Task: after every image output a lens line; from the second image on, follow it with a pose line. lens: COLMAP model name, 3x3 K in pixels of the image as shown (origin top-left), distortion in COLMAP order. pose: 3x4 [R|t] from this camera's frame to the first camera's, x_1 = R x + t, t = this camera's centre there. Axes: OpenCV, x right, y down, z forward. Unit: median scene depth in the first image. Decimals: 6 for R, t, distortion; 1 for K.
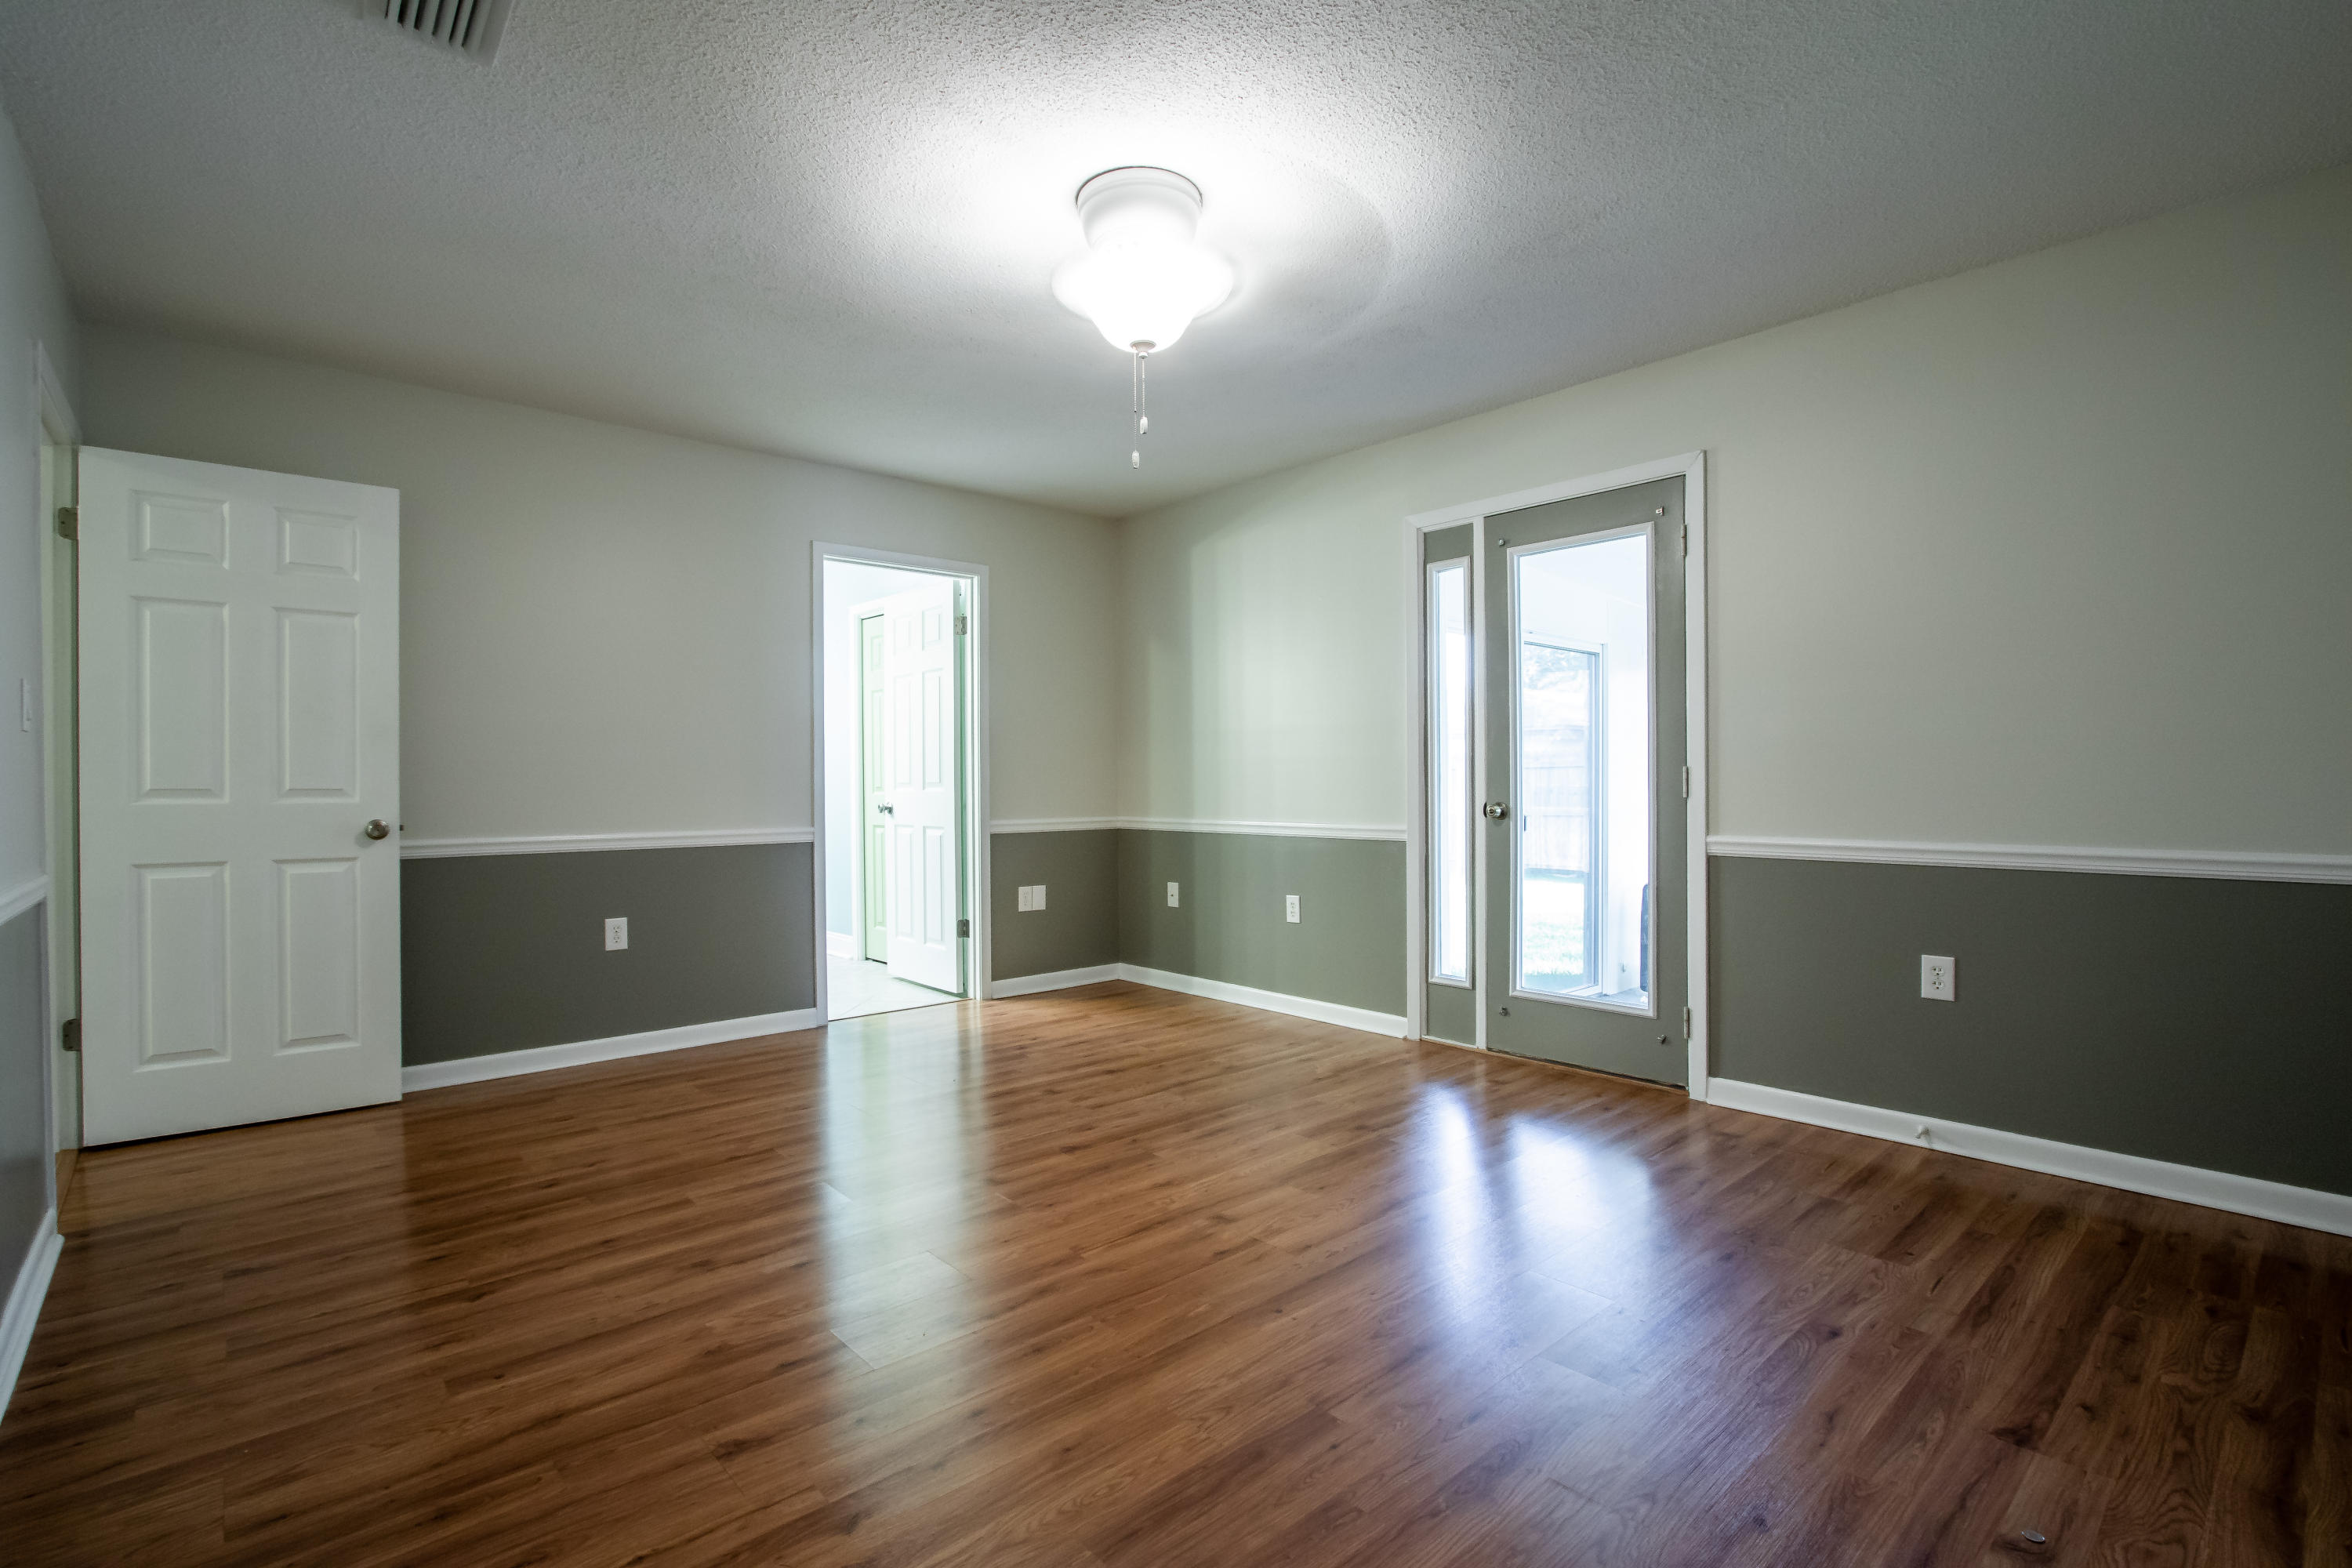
lens RADIAL K [[1110.3, 0, 1175.8], [0, 1110.3, 783.5], [0, 0, 1]] dist [-0.006029, 0.003542]
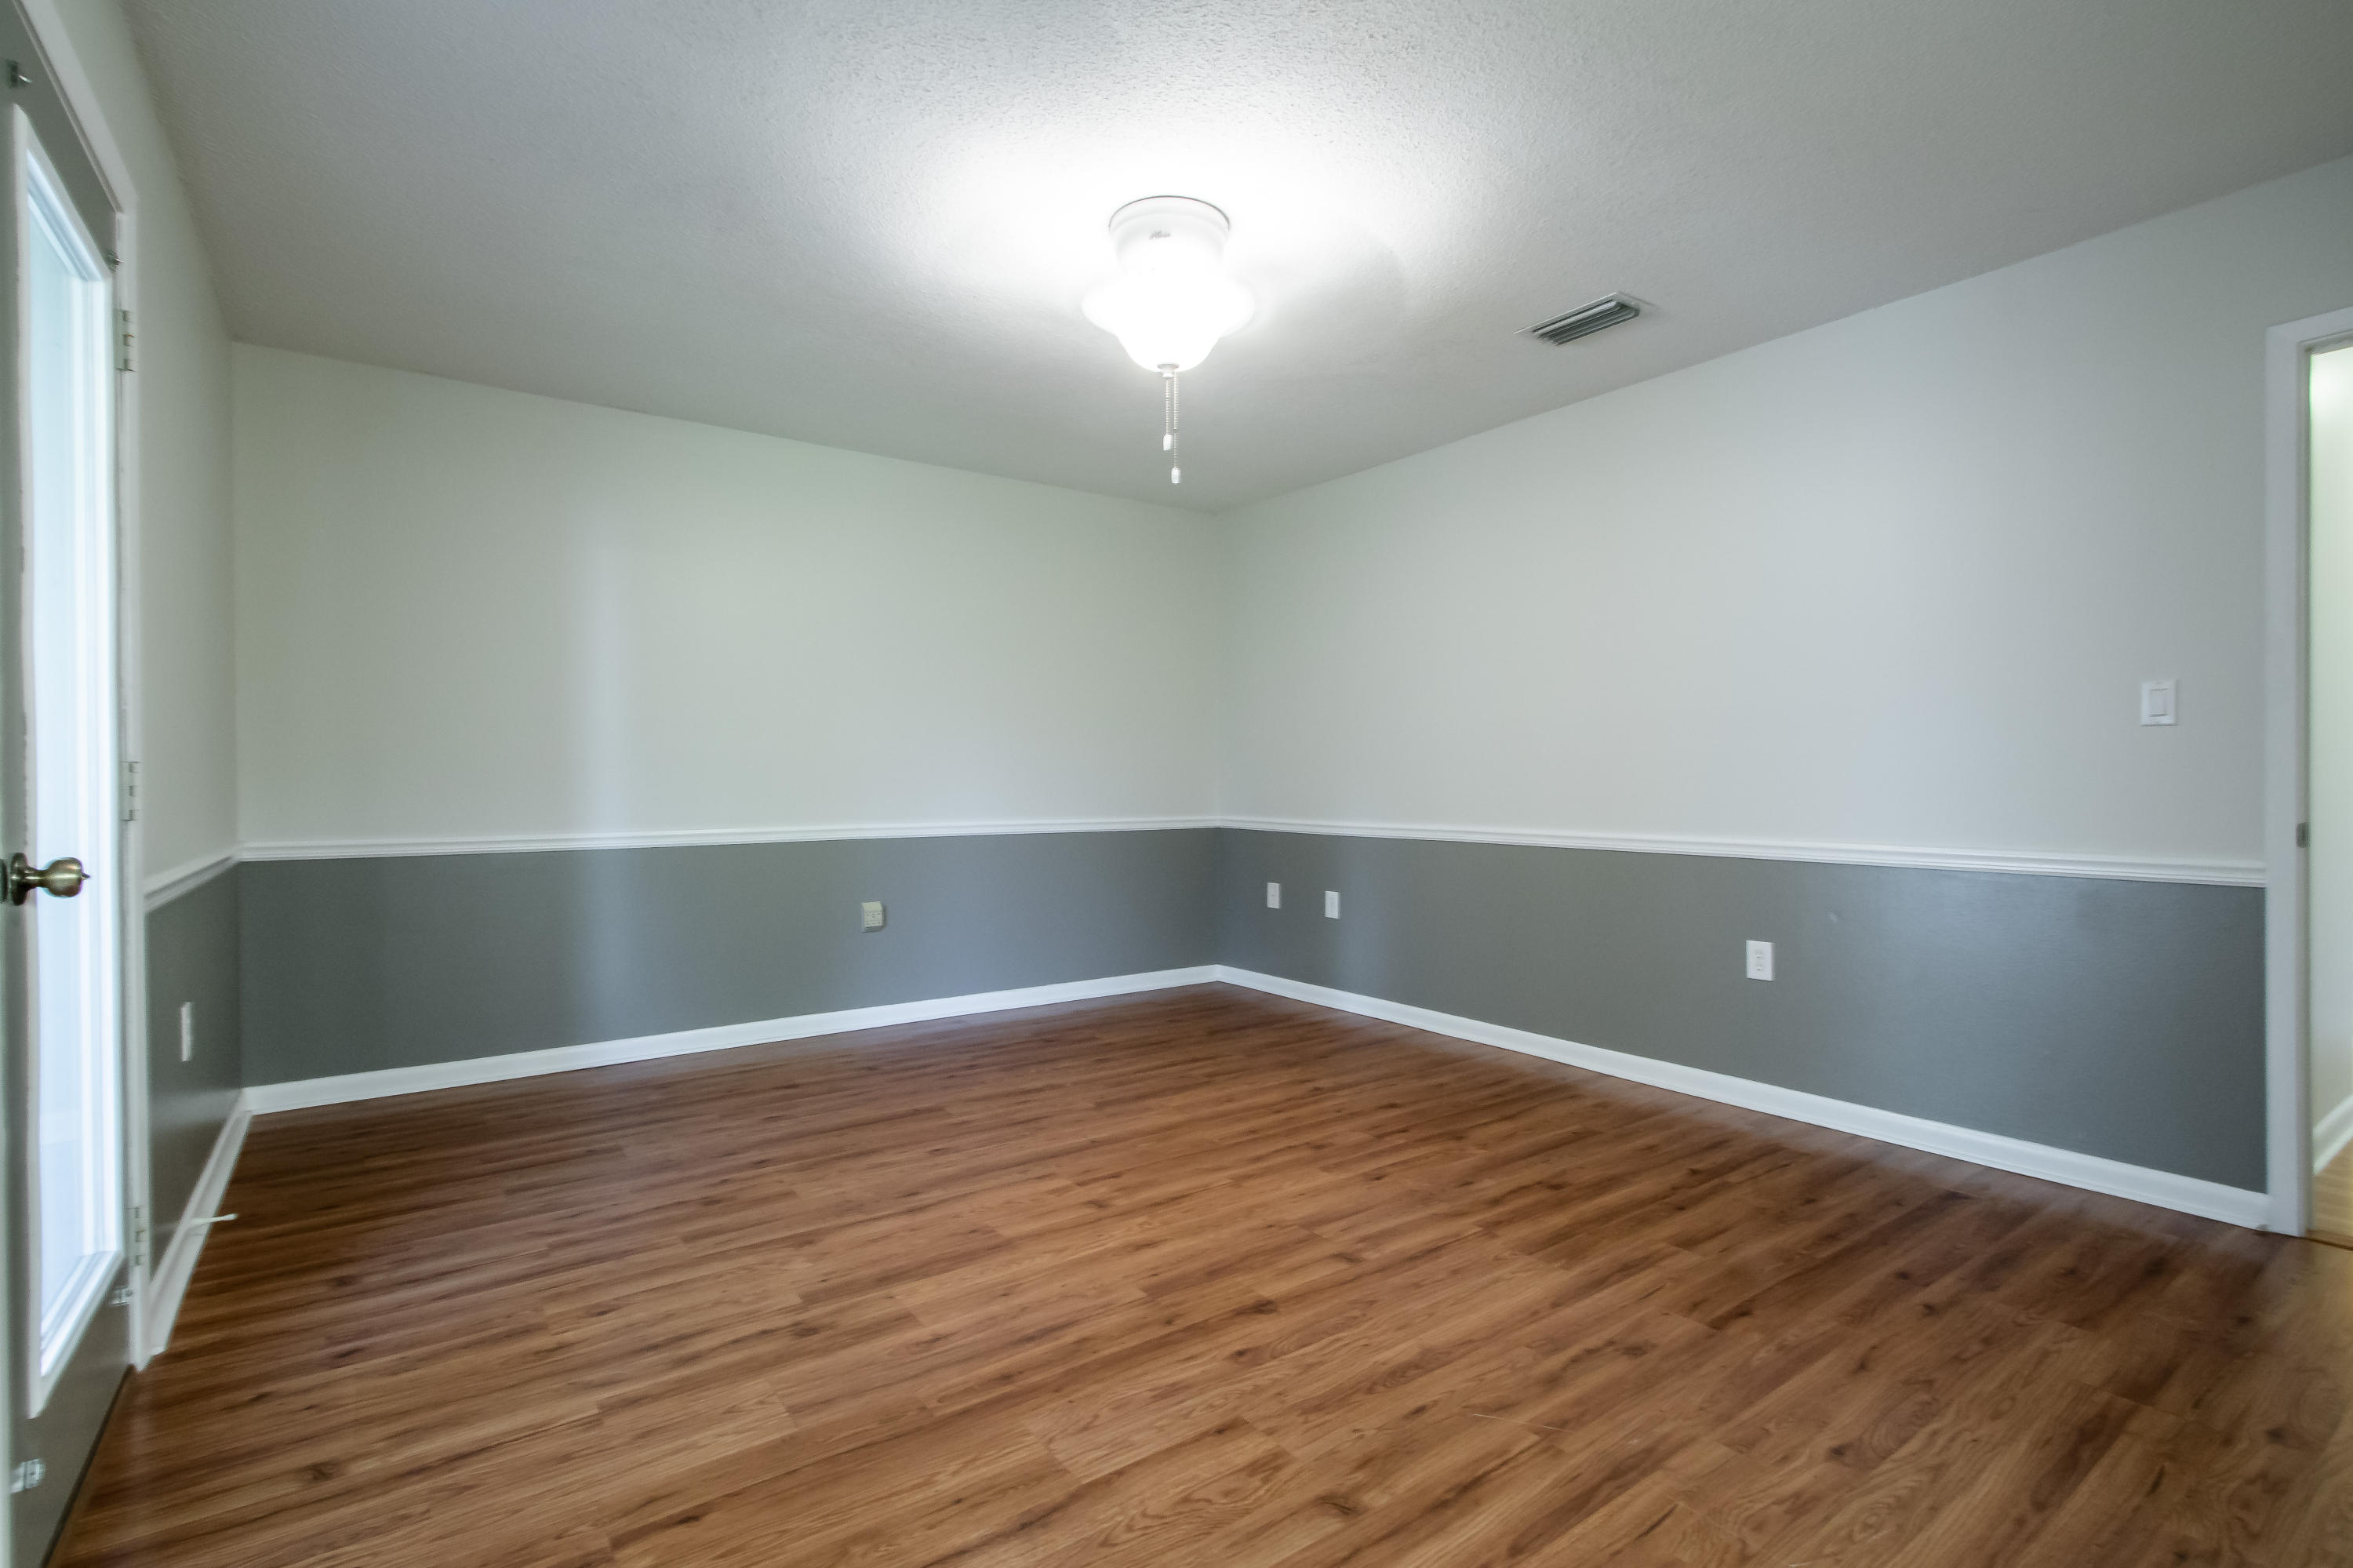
lens RADIAL K [[1110.8, 0, 1175.6], [0, 1110.8, 784.7], [0, 0, 1]] dist [-0.006029, 0.003542]
pose [[-0.995808, 0.009997, 0.090919, -0.119740], [0.010418, 0.999937, 0.004160, -0.001138], [-0.090872, 0.005090, -0.995850, 1.901849]]
